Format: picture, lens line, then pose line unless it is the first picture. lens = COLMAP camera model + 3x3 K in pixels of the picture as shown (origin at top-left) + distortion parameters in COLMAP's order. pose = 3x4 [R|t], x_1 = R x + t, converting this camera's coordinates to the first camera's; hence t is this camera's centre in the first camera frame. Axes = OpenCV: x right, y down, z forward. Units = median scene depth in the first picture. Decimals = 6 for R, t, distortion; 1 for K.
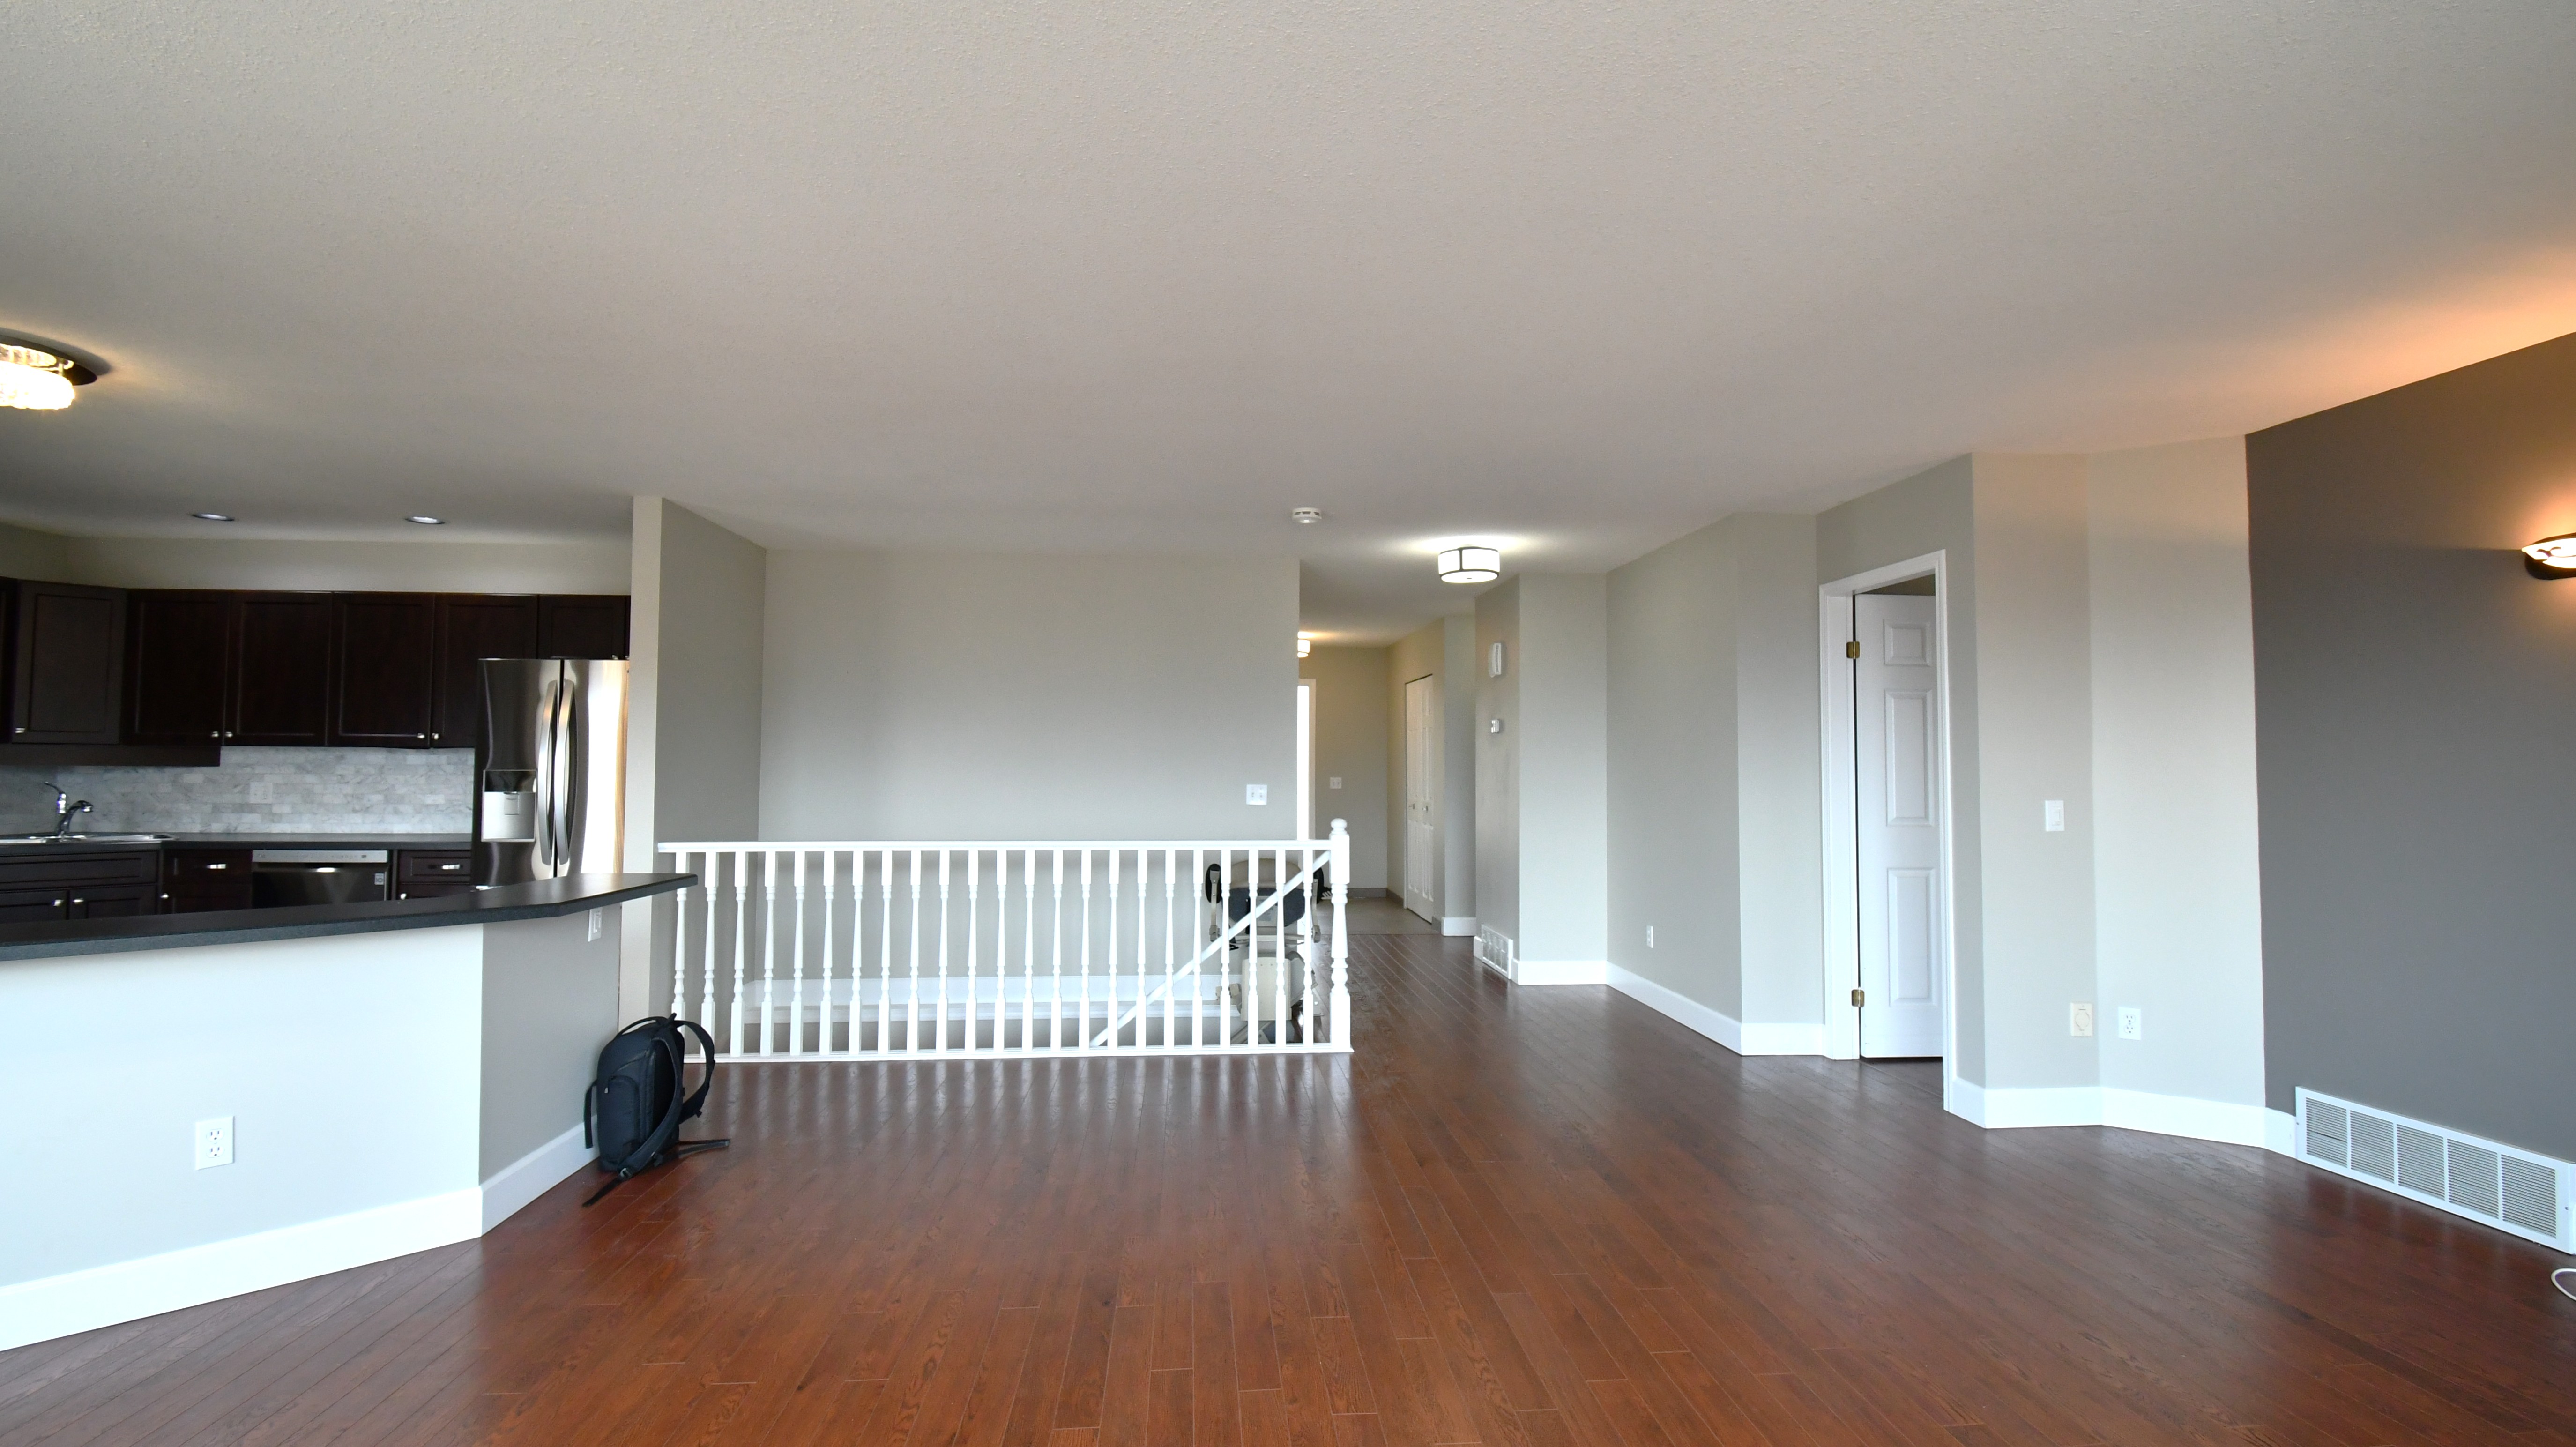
lens RADIAL K [[1172.2, 0, 1273.5], [0, 1172.2, 715.6], [0, 0, 1]] dist [-0.026113, -0.001323]
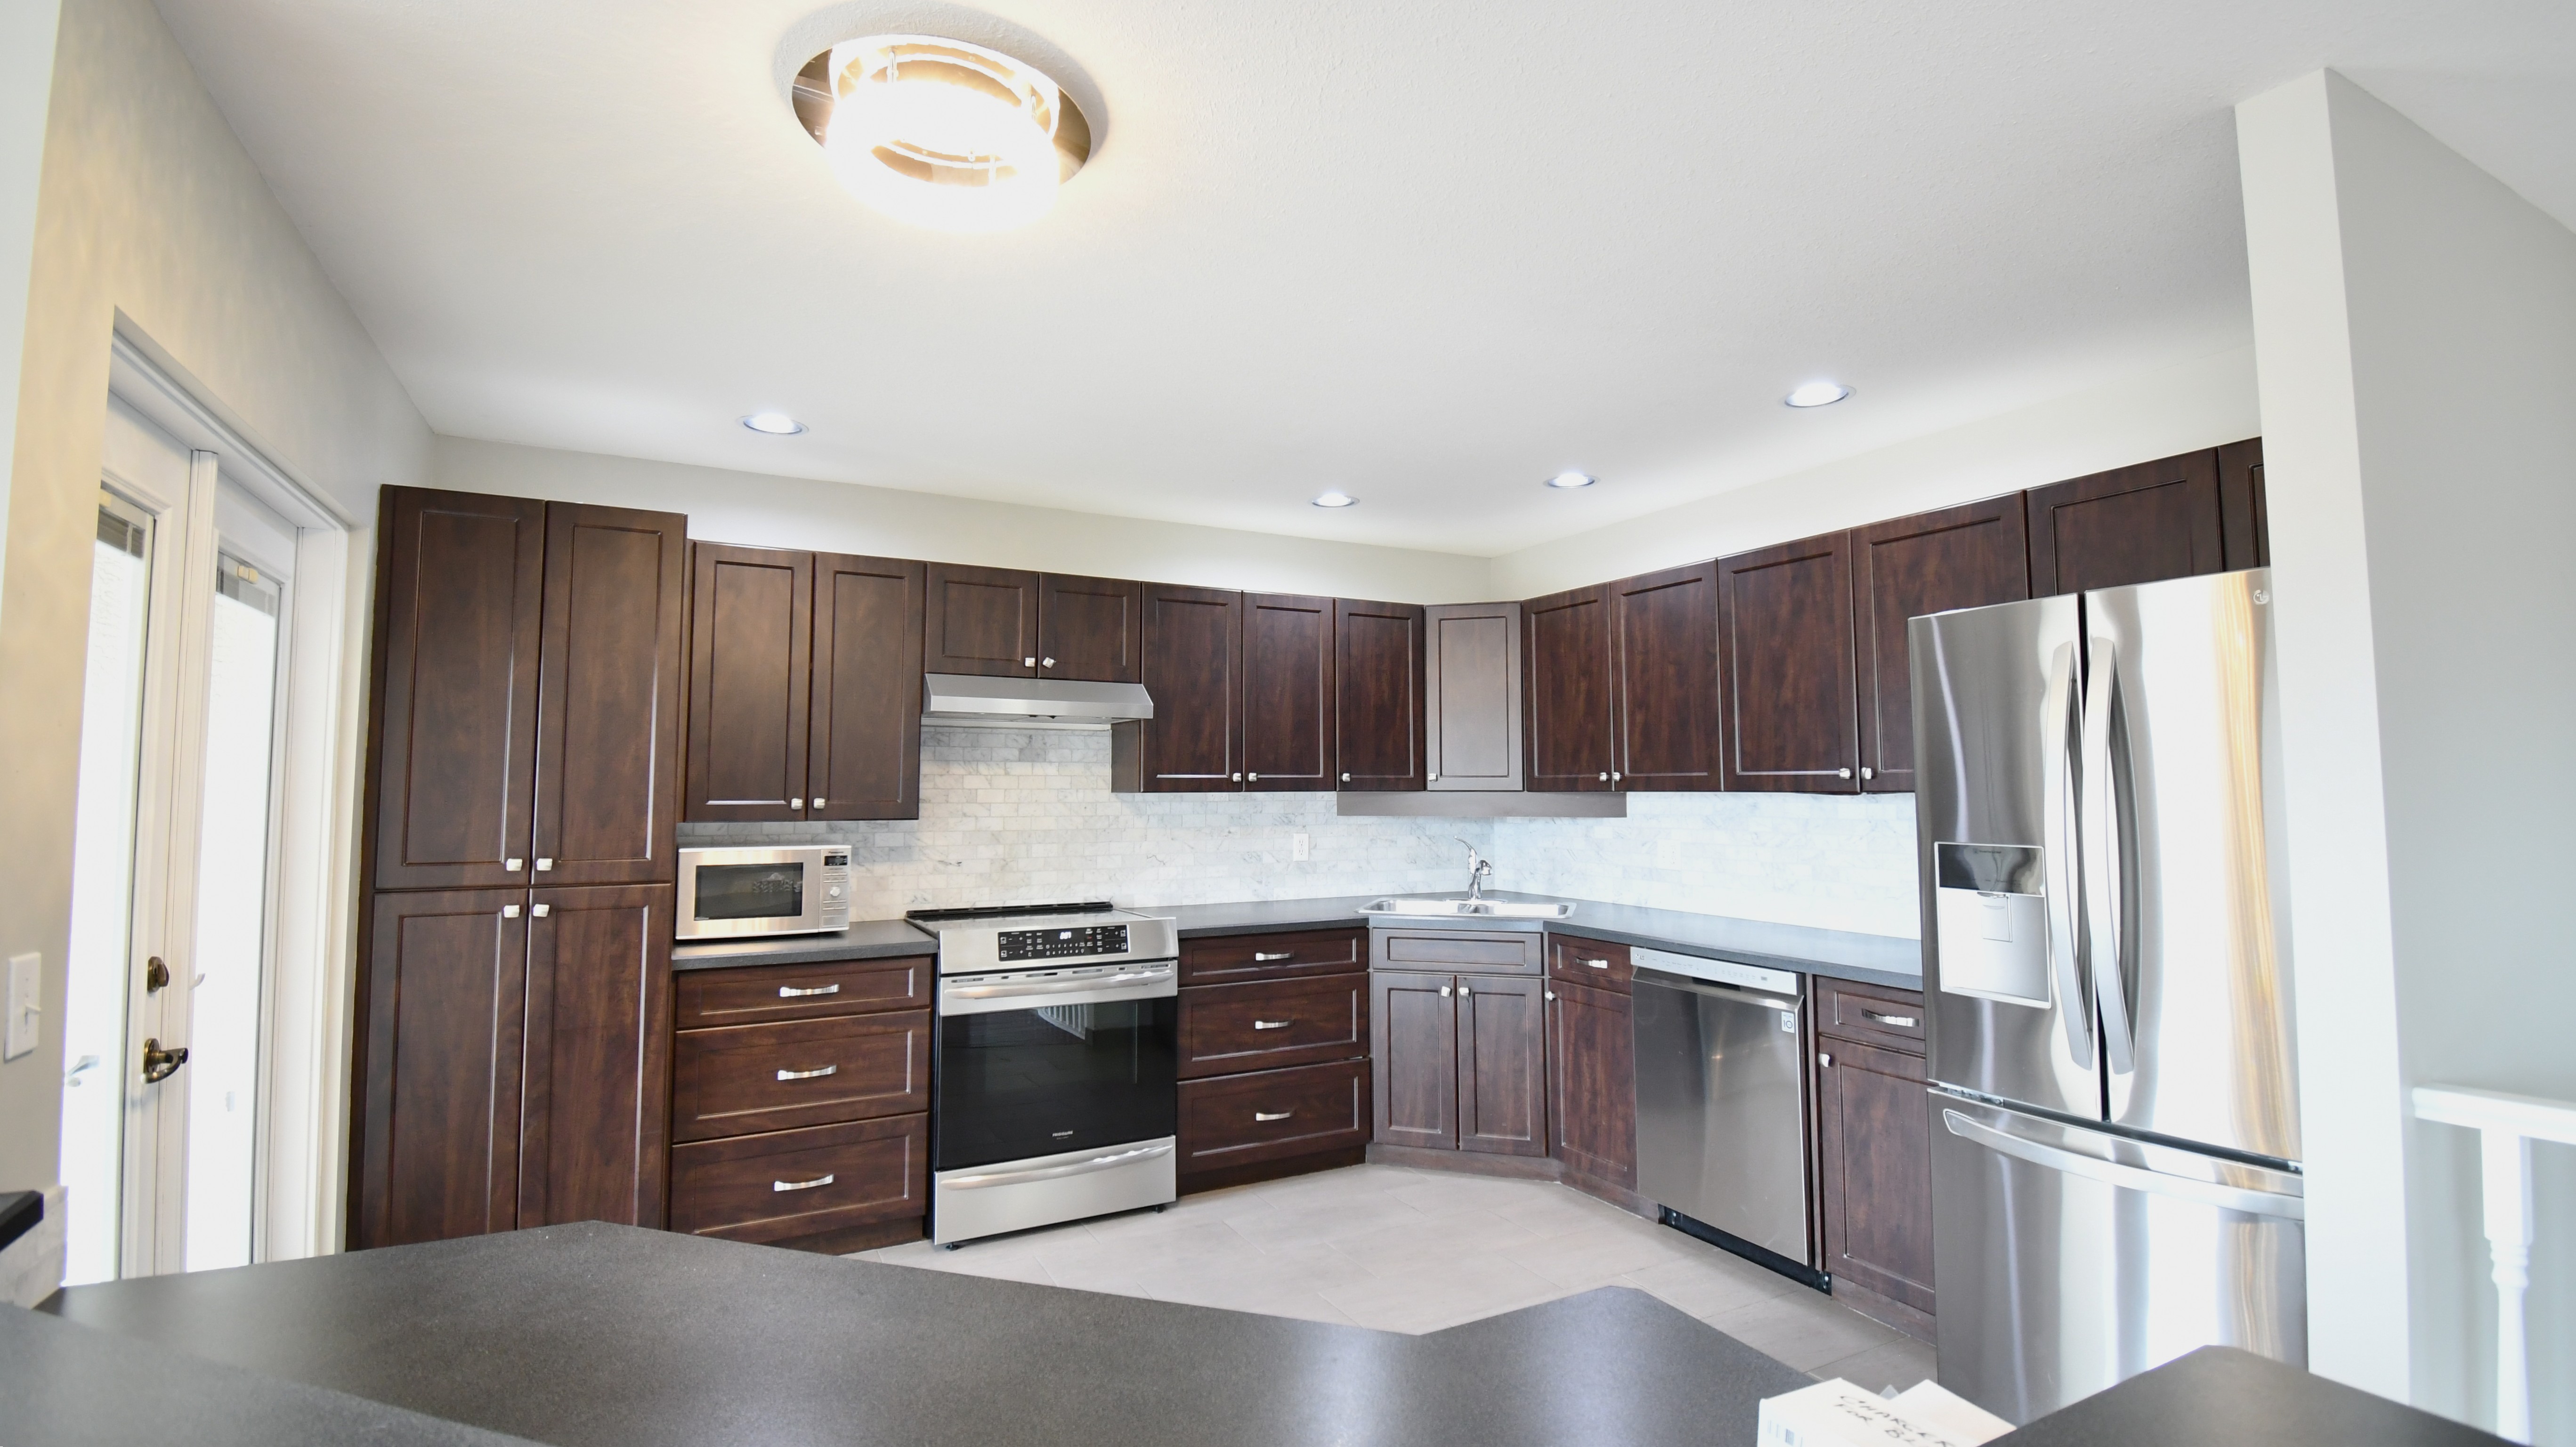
lens RADIAL K [[1172.0, 0, 1265.8], [0, 1172.0, 700.1], [0, 0, 1]] dist [-0.026113, -0.001323]
pose [[0.385933, -0.072026, -0.919711, -0.323442], [0.044968, 0.997231, -0.059227, 0.002342], [0.921430, -0.018500, 0.388104, 0.530317]]
